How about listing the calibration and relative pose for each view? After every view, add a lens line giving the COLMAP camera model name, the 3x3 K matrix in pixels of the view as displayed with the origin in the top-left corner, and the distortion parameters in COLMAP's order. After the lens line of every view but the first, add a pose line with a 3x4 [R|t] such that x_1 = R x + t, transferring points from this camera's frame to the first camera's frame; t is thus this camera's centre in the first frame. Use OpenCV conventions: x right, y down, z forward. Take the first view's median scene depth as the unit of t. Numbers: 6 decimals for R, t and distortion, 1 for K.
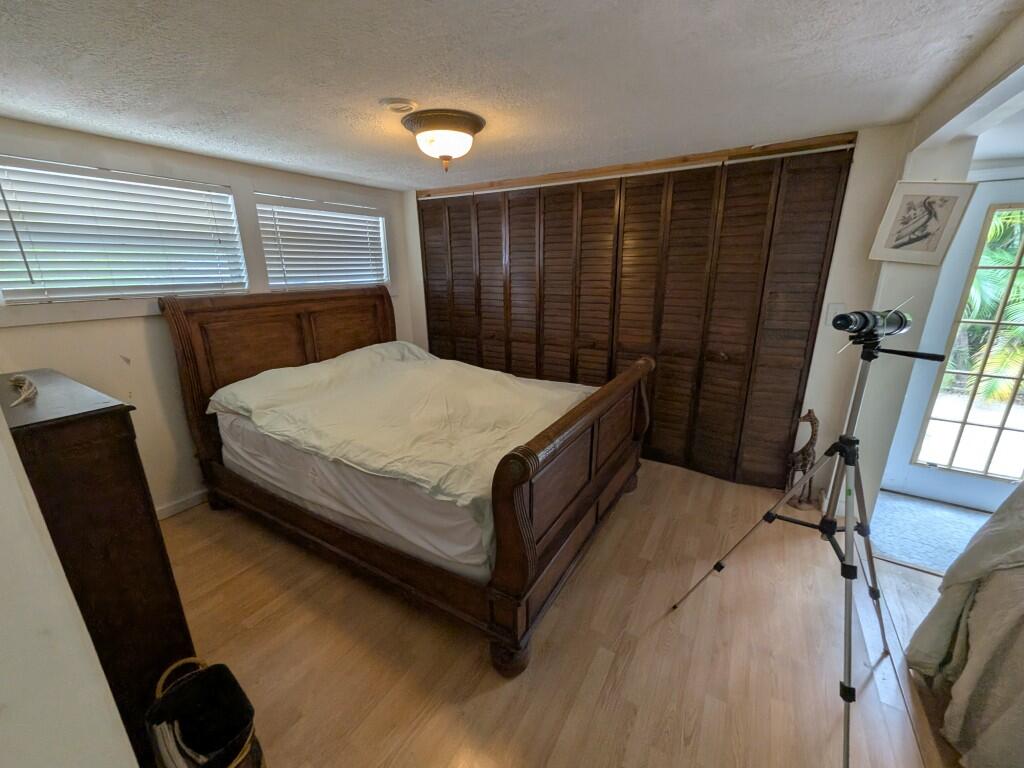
lens RADIAL K [[409.6, 0, 509.8], [0, 409.6, 383.0], [0, 0, 1]] dist [0.001061, -0.000140]
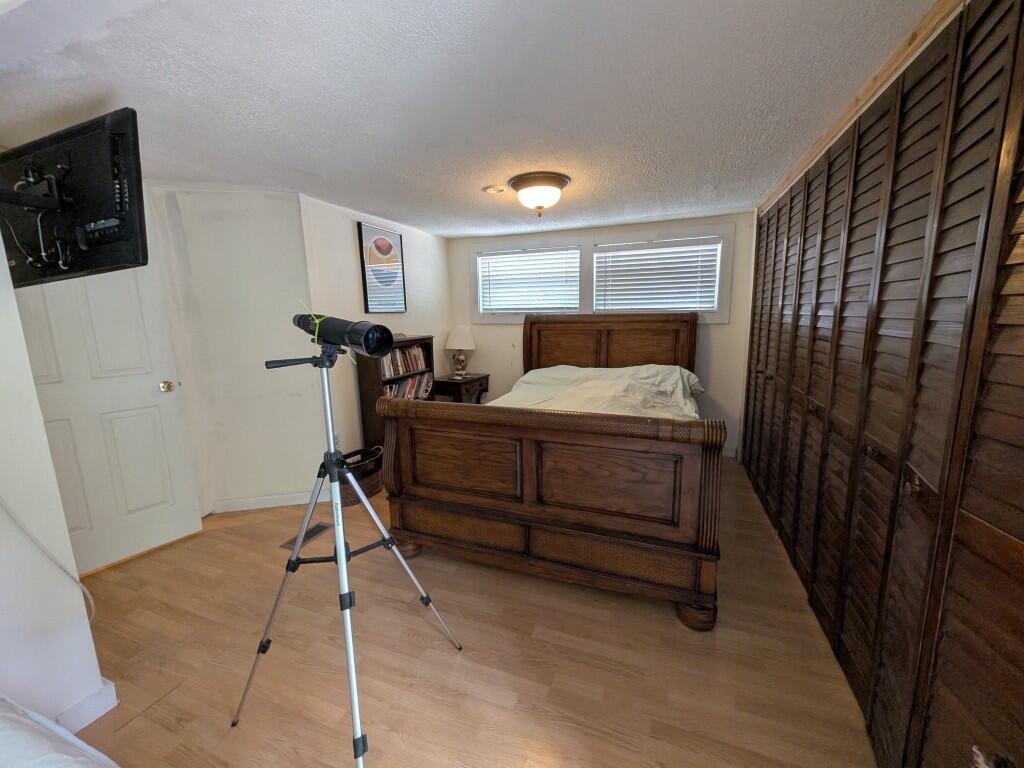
lens RADIAL K [[409.6, 0, 510.6], [0, 409.6, 382.0], [0, 0, 1]] dist [0.001061, -0.000140]
pose [[0.166271, 0.166831, -0.971865, 0.751932], [-0.261111, 0.957852, 0.119753, -0.092743], [0.950881, 0.233853, 0.202824, 0.497168]]
